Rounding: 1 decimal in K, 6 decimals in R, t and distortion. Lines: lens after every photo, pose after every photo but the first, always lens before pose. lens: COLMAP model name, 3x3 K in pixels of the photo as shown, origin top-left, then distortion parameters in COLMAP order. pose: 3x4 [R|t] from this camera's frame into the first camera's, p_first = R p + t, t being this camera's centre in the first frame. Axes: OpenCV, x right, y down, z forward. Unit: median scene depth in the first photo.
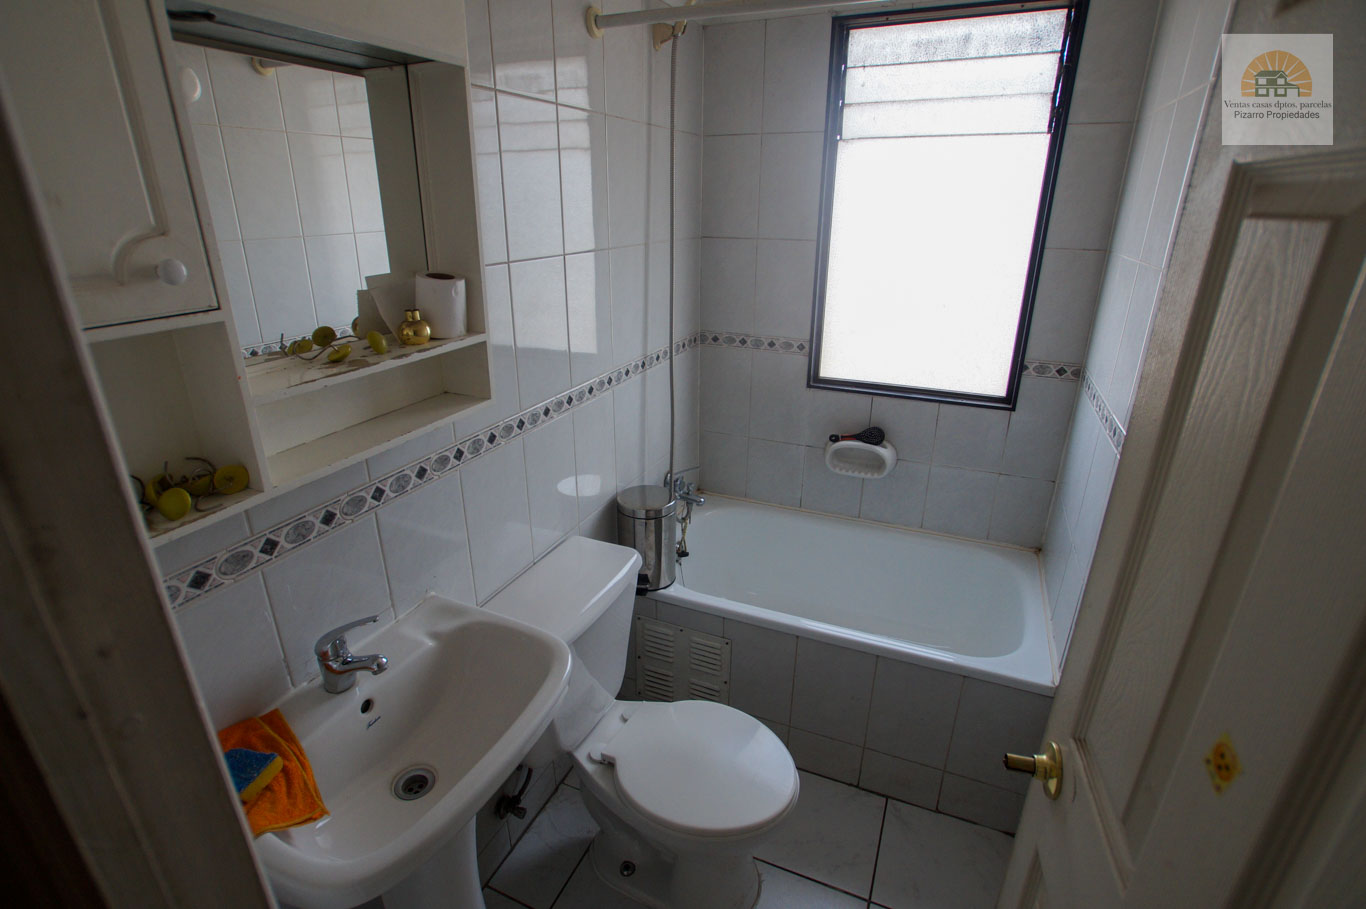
lens RADIAL K [[669.8, 0, 675.6], [0, 669.8, 456.9], [0, 0, 1]] dist [-0.058255, 0.033766]
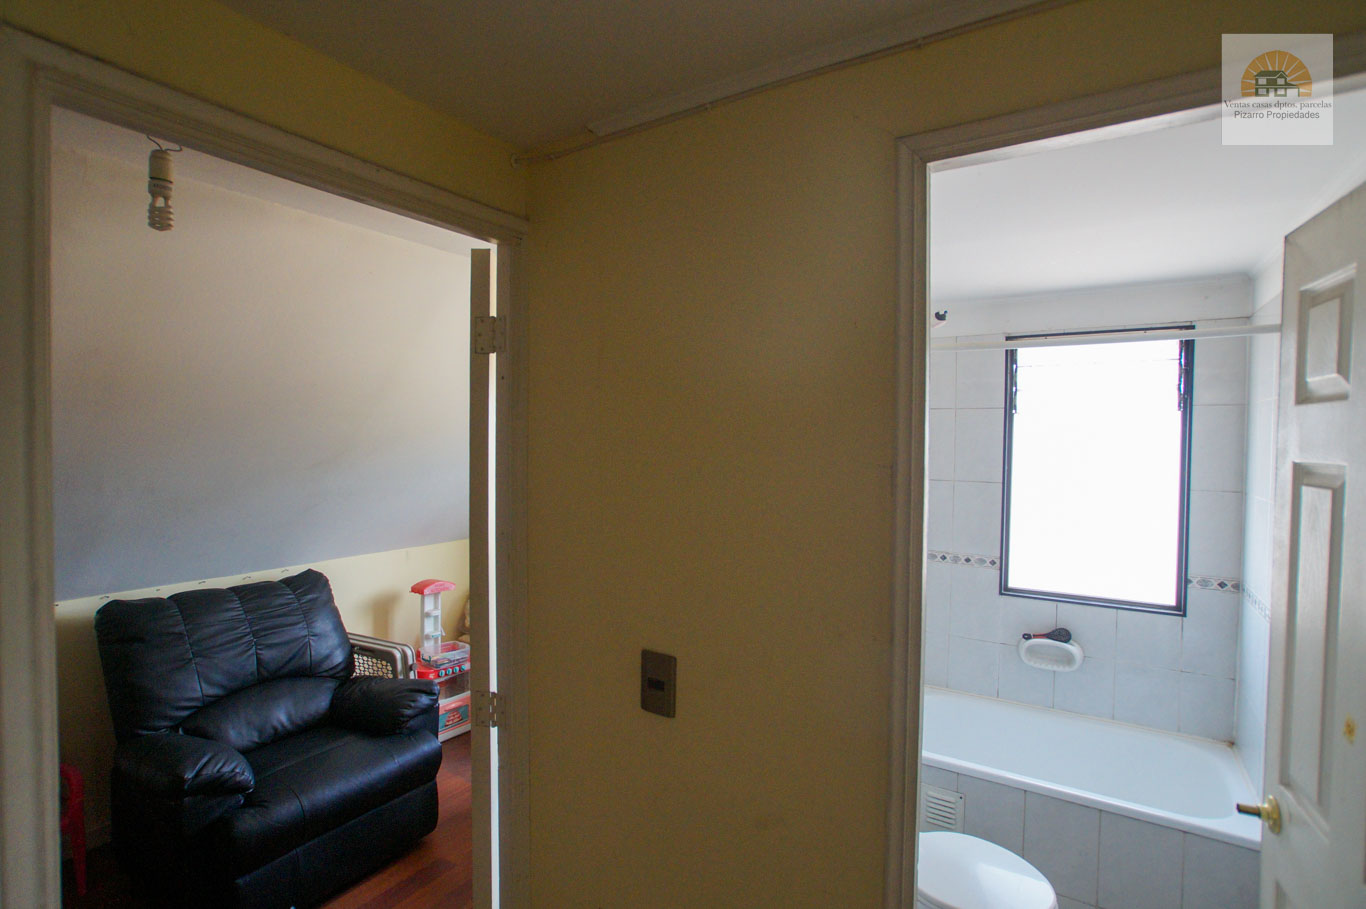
lens RADIAL K [[669.8, 0, 675.6], [0, 669.8, 456.9], [0, 0, 1]] dist [-0.058255, 0.033766]
pose [[0.986965, 0.011097, -0.160554, -0.230602], [-0.063592, 0.943326, -0.325718, 0.105382], [0.147840, 0.331682, 0.931735, -0.370767]]
